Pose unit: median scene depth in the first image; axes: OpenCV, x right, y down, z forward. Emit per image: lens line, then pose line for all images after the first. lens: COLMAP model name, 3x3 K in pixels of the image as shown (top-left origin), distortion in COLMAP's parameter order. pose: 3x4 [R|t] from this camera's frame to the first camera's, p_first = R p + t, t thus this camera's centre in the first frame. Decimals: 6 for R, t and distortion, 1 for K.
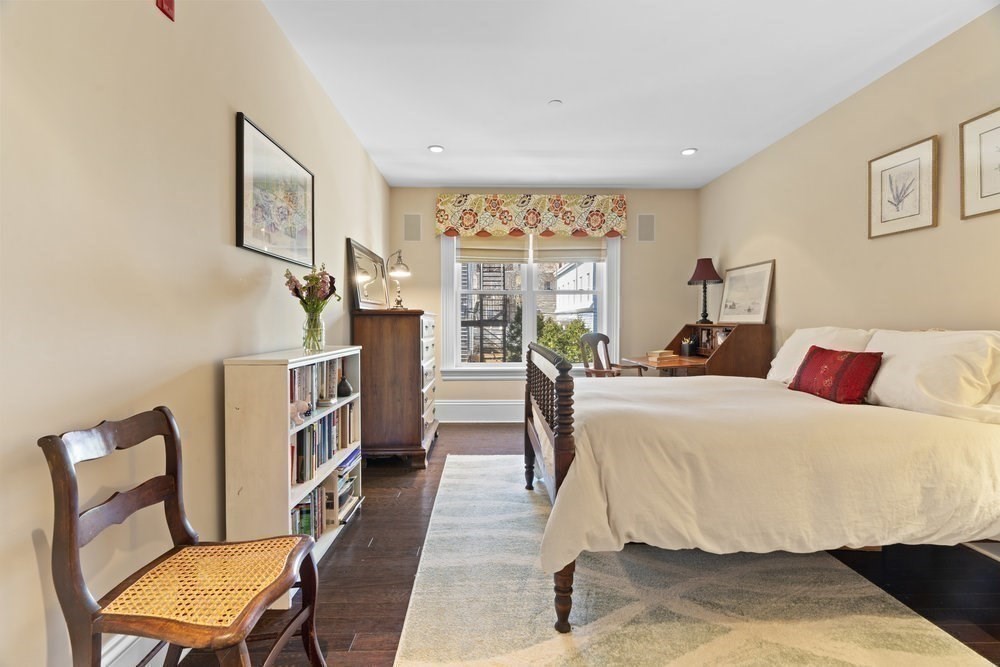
lens RADIAL K [[464.3, 0, 500.4], [0, 464.3, 319.8], [0, 0, 1]] dist [-0.001309, -0.000122]
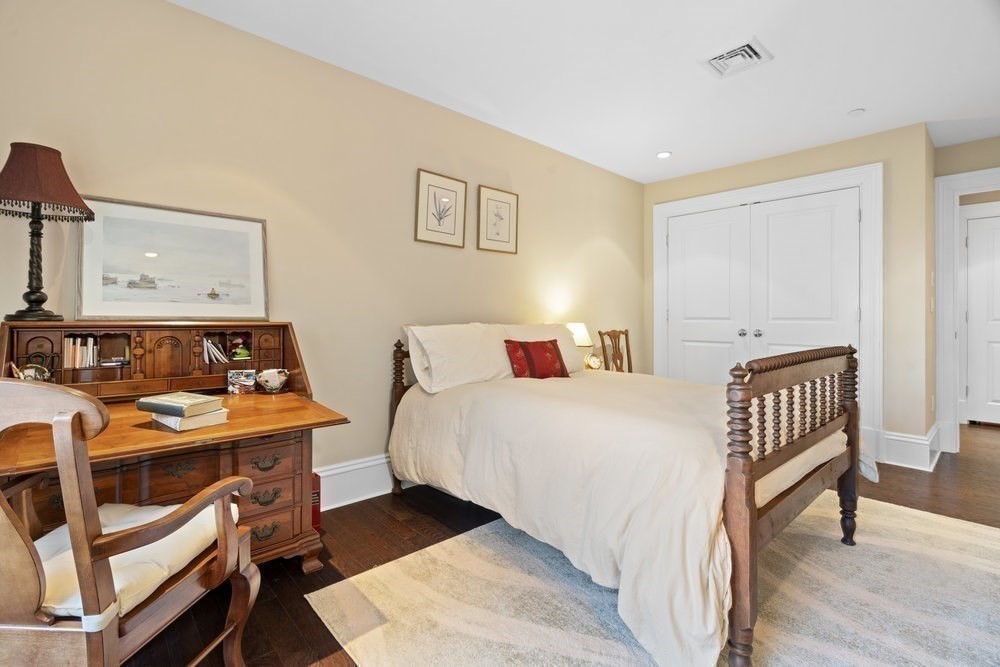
lens RADIAL K [[464.3, 0, 500.4], [0, 464.3, 319.8], [0, 0, 1]] dist [-0.001309, -0.000122]
pose [[-0.658647, 0.002159, 0.752449, -0.099697], [-0.002380, 0.999985, -0.004952, 0.009920], [-0.752448, -0.005053, -0.658632, 1.104519]]
